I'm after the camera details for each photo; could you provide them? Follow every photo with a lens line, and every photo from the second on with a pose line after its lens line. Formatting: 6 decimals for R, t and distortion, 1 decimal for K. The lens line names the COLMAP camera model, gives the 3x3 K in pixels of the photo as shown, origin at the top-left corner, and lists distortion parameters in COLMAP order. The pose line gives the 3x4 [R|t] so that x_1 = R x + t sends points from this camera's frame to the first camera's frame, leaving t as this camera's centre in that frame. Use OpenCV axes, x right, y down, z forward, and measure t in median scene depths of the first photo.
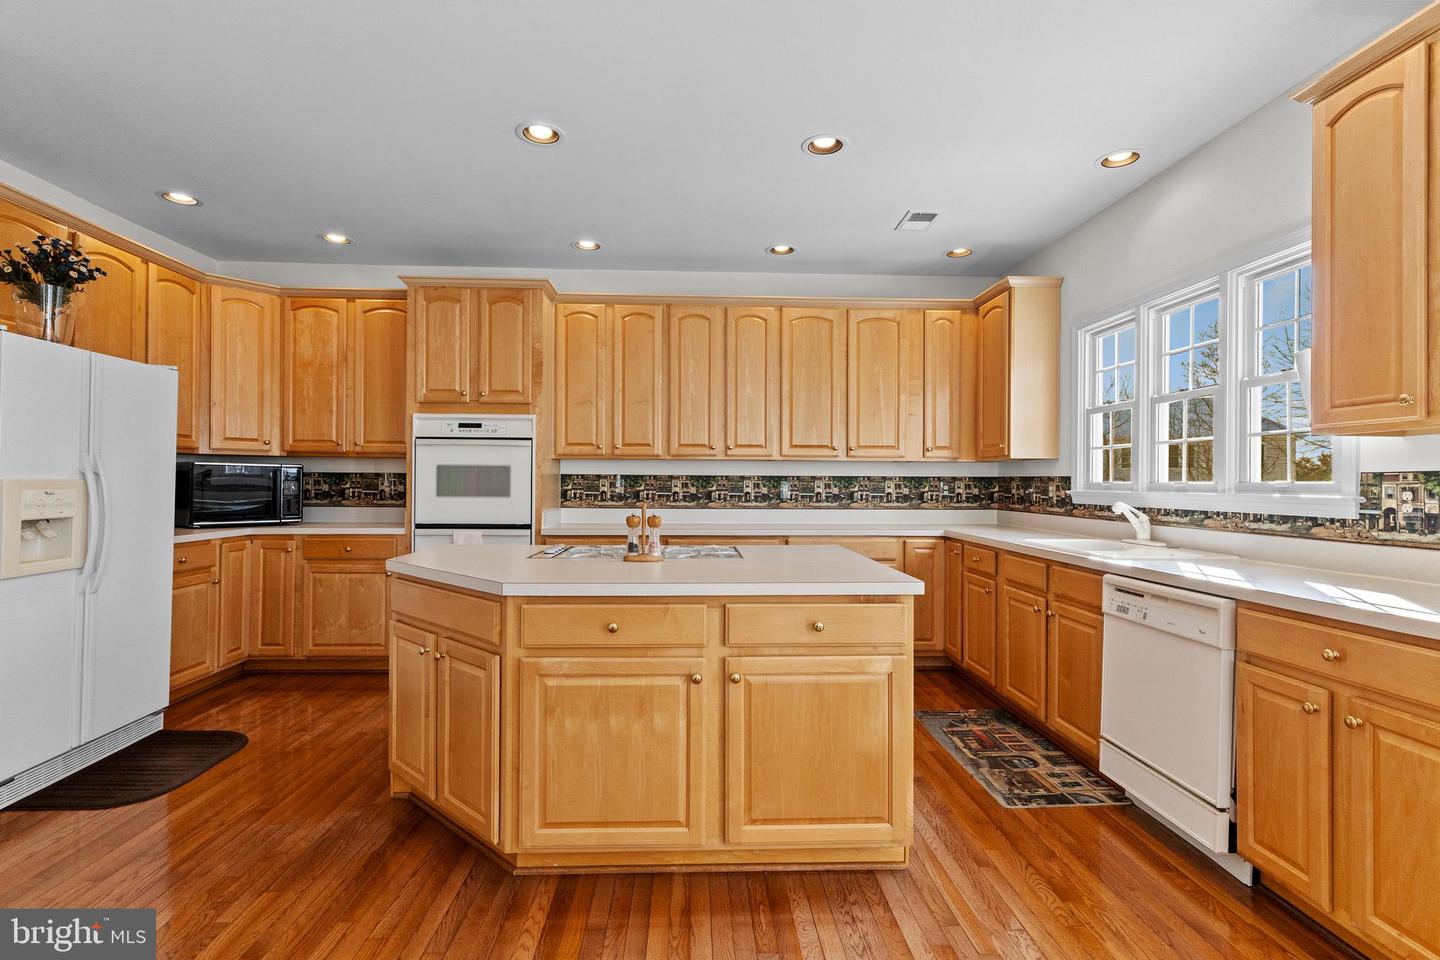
lens RADIAL K [[699.2, 0, 712.6], [0, 699.2, 480.0], [0, 0, 1]] dist [0.011472, -0.002078]
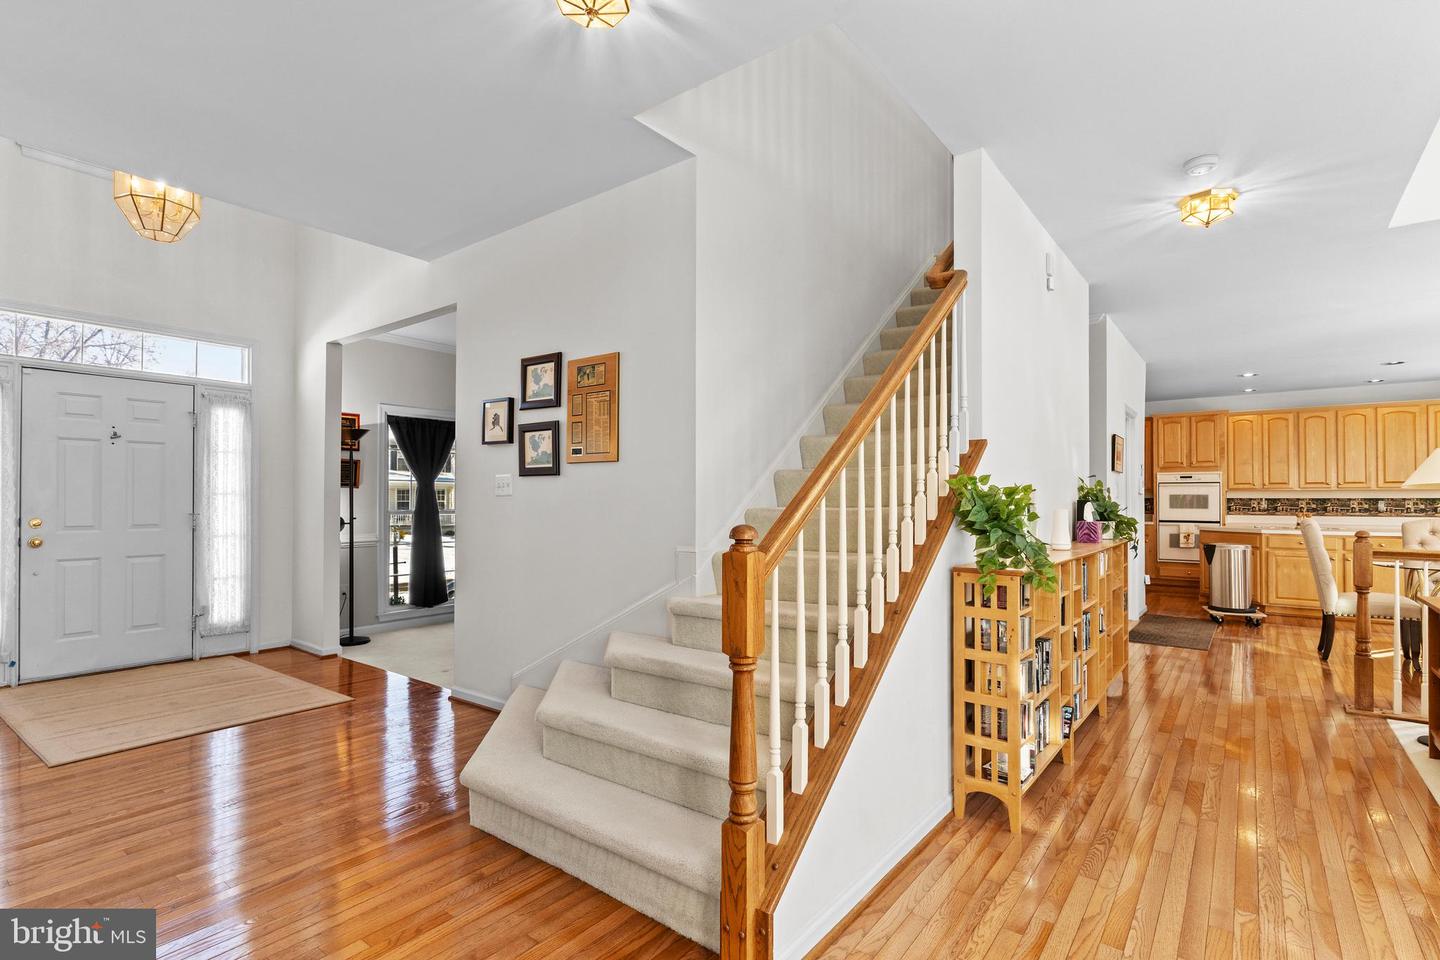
lens RADIAL K [[699.2, 0, 723.8], [0, 699.2, 493.1], [0, 0, 1]] dist [0.011472, -0.002078]
pose [[0.777731, -0.011300, -0.628495, -0.083218], [0.003788, 0.999905, -0.013291, -0.001396], [0.628585, 0.007956, 0.777700, -1.702072]]
